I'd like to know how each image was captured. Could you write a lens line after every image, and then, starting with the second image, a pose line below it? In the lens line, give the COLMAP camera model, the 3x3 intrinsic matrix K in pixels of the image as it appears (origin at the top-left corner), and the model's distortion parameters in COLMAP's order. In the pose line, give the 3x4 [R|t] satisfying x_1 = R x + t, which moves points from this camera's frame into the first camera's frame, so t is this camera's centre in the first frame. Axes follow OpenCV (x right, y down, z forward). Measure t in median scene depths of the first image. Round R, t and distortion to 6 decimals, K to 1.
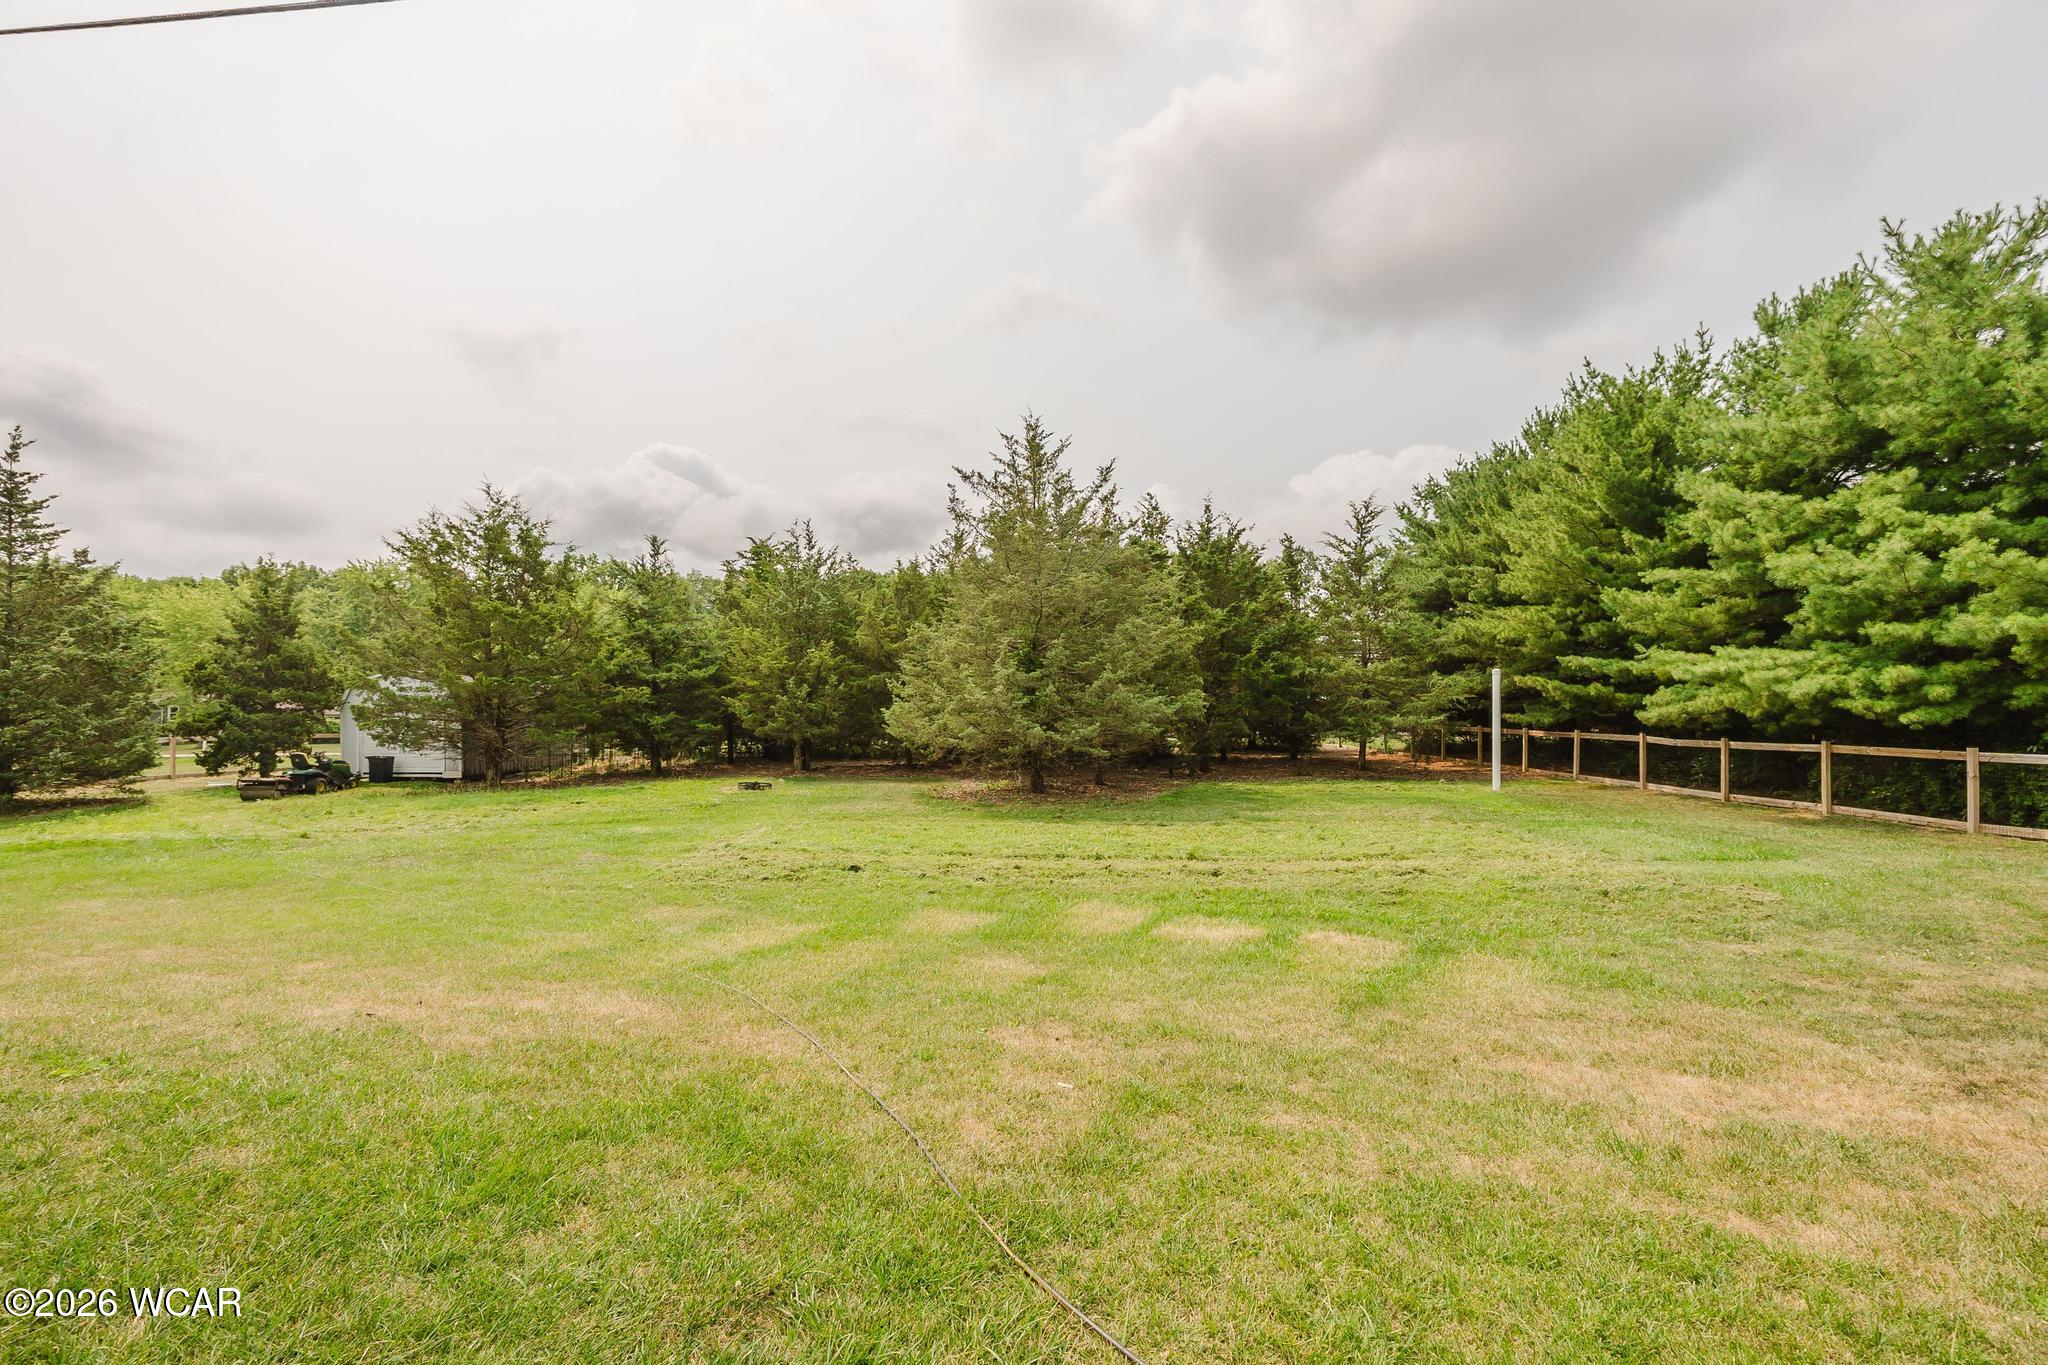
lens RADIAL K [[871.4, 0, 1020.5], [0, 871.4, 717.0], [0, 0, 1]] dist [-0.002227, -0.000187]
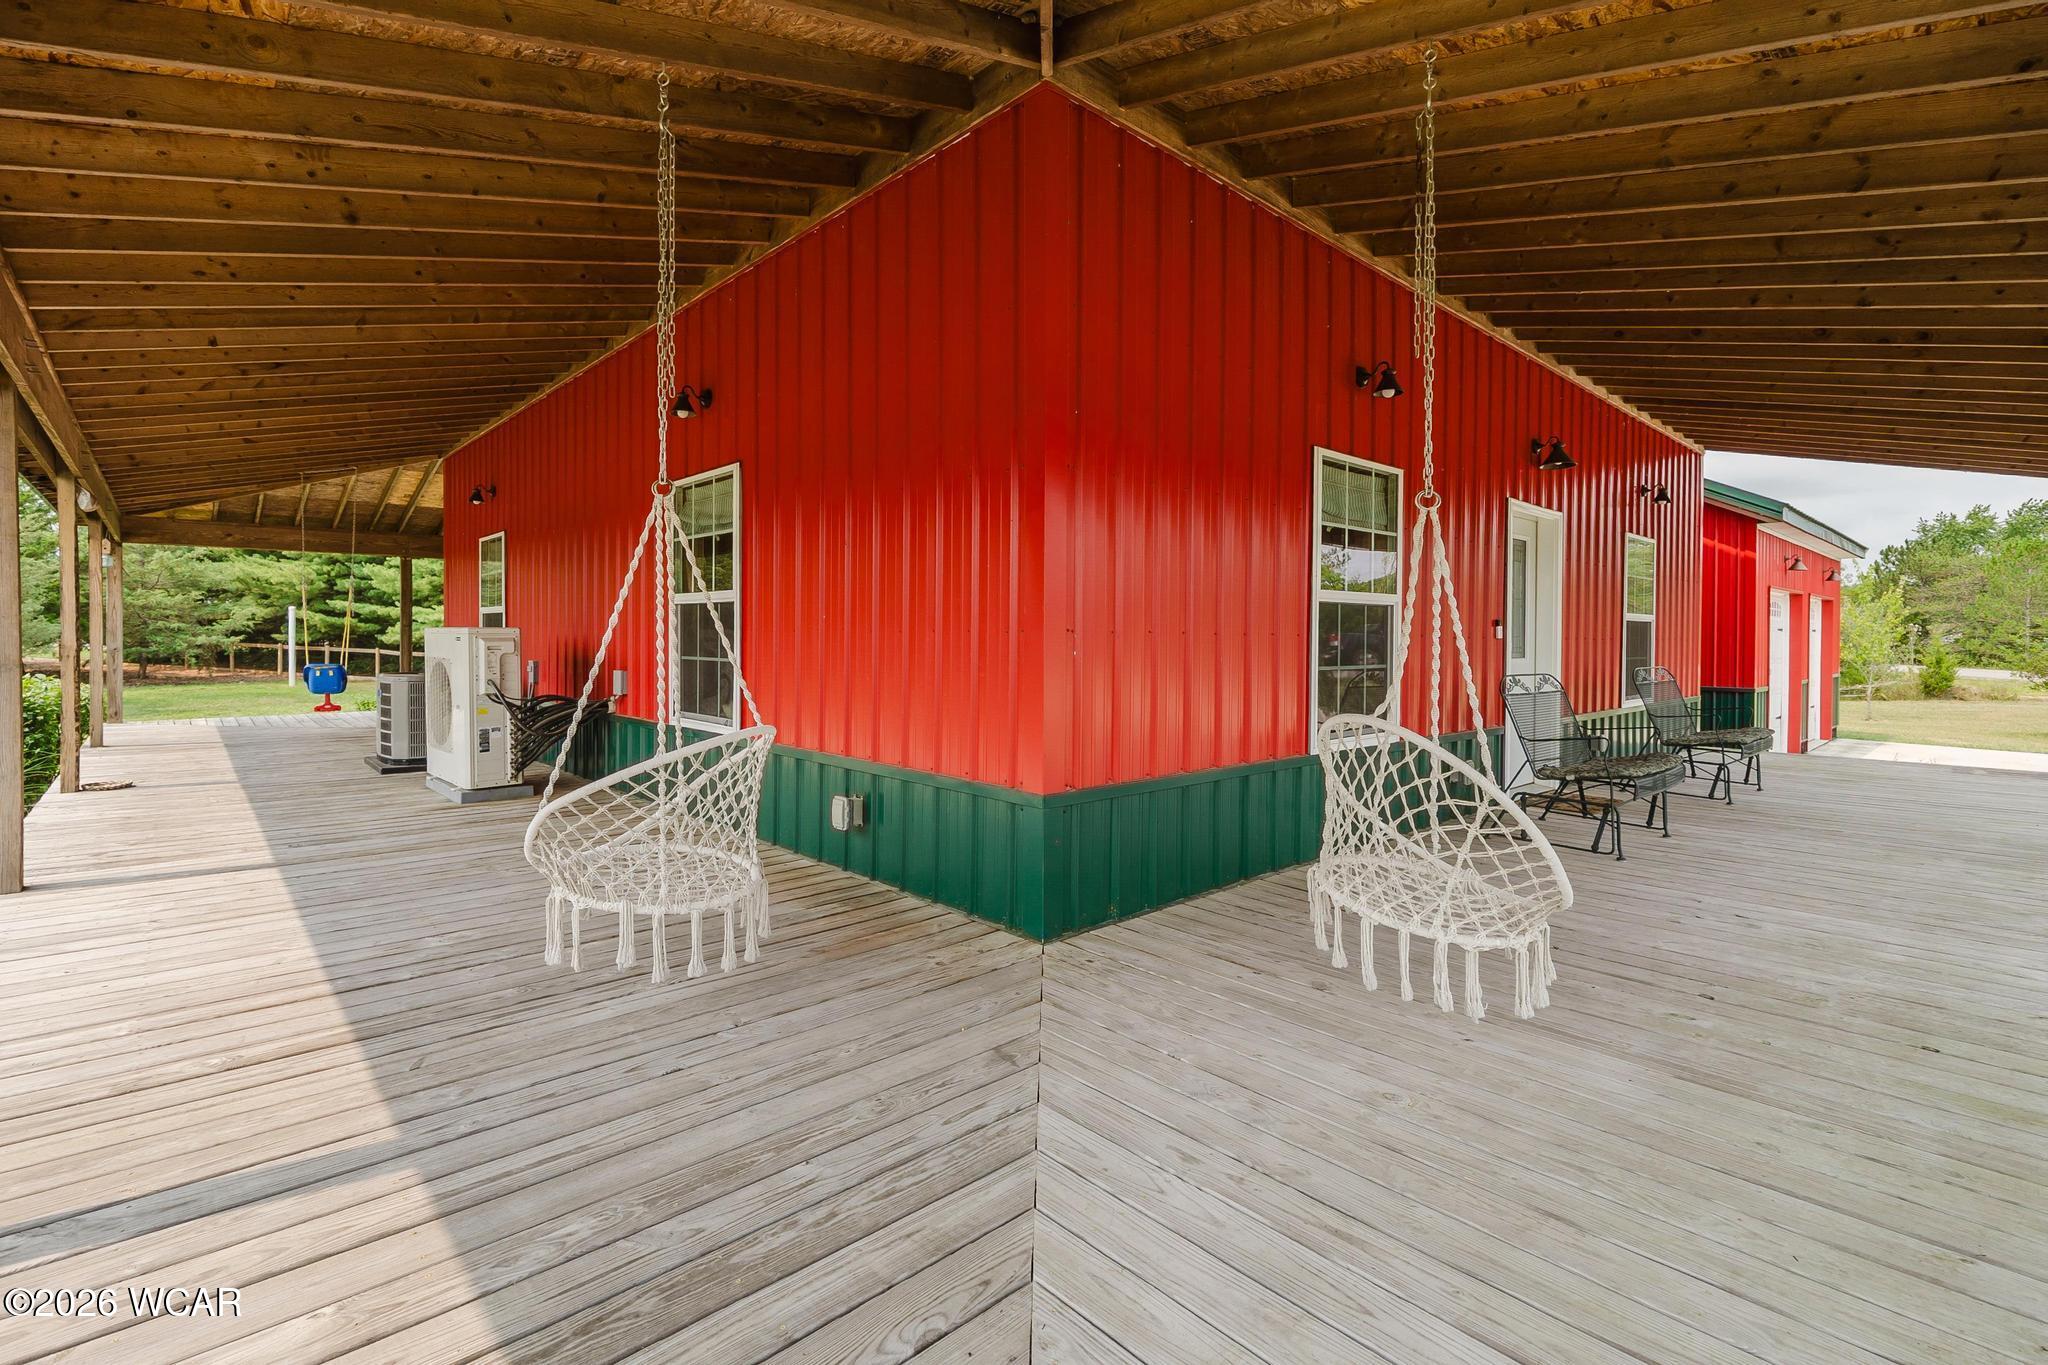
lens RADIAL K [[942.8, 0, 1022.1], [0, 942.8, 642.9], [0, 0, 1]] dist [-0.001315, -0.000157]
pose [[0.206886, -0.006344, 0.978344, -0.704779], [-0.017801, 0.999789, 0.010248, -0.027586], [-0.978203, -0.019535, 0.206730, -0.520922]]
